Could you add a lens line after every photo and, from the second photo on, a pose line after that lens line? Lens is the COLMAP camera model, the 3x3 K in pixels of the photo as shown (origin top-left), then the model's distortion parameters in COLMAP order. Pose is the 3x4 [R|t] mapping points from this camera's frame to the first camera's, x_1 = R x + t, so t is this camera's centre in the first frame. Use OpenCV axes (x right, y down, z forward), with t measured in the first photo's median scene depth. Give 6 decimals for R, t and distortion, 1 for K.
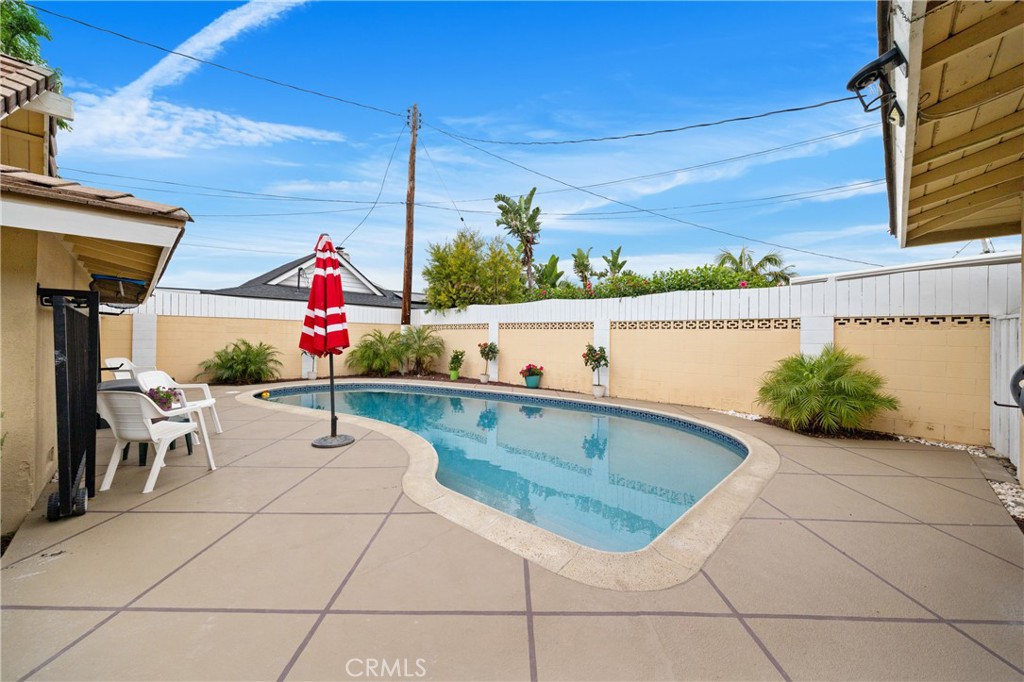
lens RADIAL K [[373.6, 0, 530.9], [0, 373.6, 337.2], [0, 0, 1]] dist [-0.001987, -0.000148]
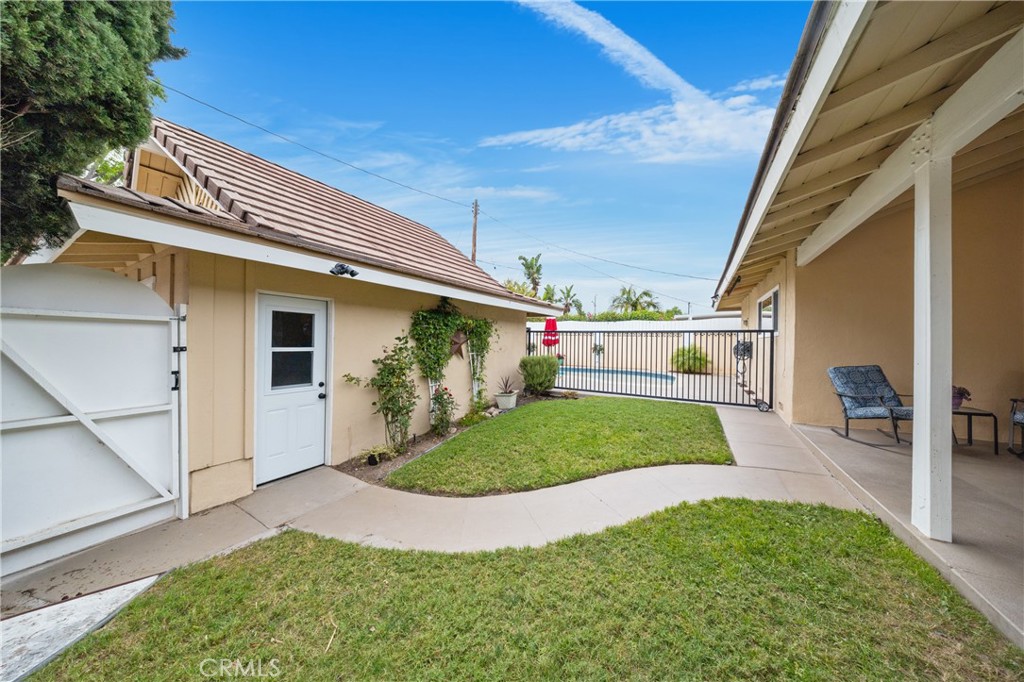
lens RADIAL K [[325.2, 0, 512.0], [0, 325.2, 341.0], [0, 0, 1]] dist [0.001016, 0.000008]
pose [[0.970199, 0.008967, 0.242143, -0.772546], [-0.011906, 0.999872, 0.010679, -0.008134], [-0.242016, -0.013244, 0.970182, -0.726840]]
